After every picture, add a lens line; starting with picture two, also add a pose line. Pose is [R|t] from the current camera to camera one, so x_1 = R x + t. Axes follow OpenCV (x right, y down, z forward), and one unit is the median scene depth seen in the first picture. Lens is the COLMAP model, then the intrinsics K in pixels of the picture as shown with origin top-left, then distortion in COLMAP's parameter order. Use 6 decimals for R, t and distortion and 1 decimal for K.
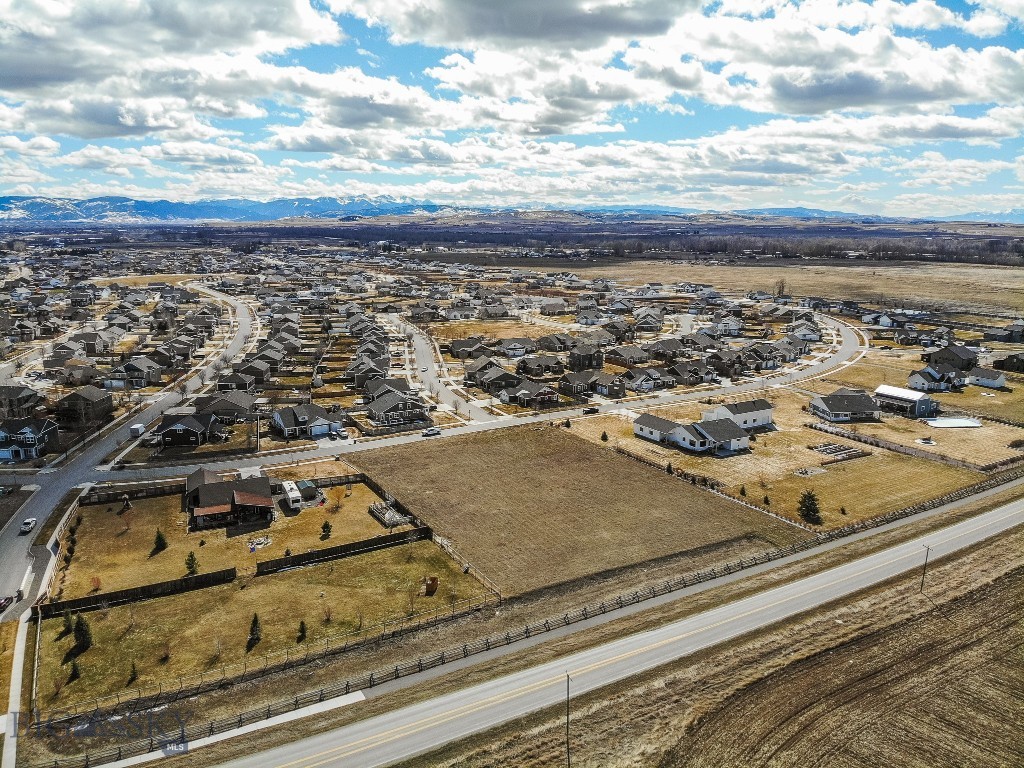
lens RADIAL K [[746.2, 0, 517.5], [0, 746.2, 386.0], [0, 0, 1]] dist [0.108998, -0.250772]
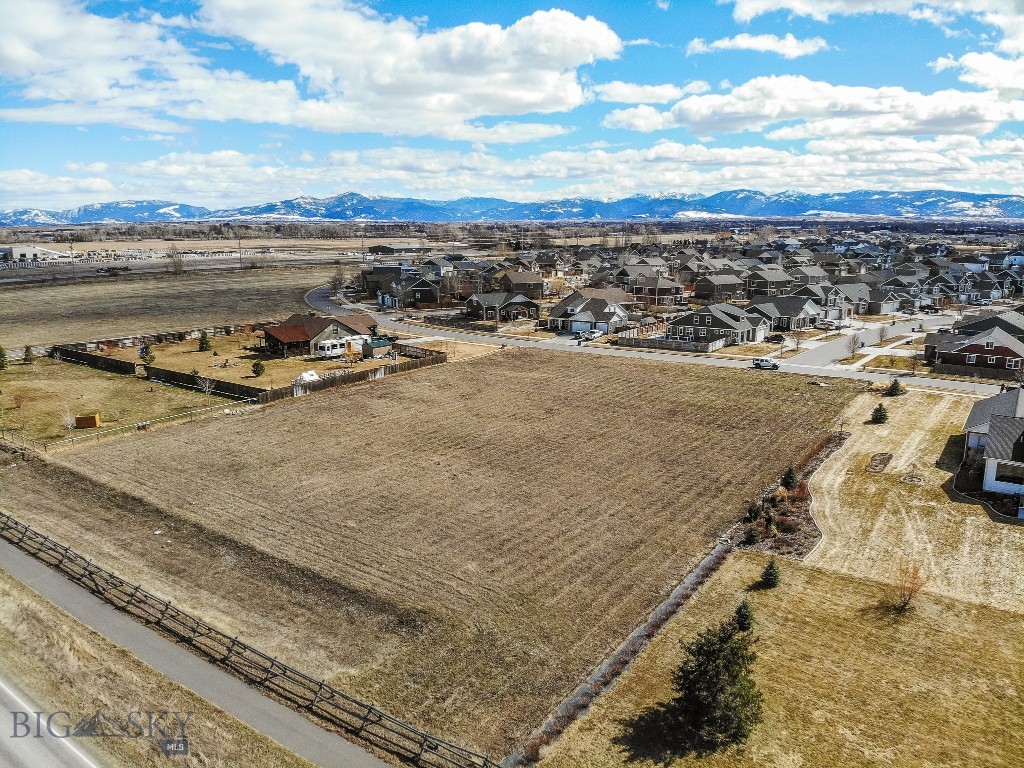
lens RADIAL K [[756.0, 0, 517.0], [0, 756.0, 359.5], [0, 0, 1]] dist [0.089552, -0.230398]
pose [[0.412961, 0.155461, -0.897382, 0.444166], [-0.188317, 0.978606, 0.082871, 0.041919], [0.891067, 0.134770, 0.433402, 0.658933]]
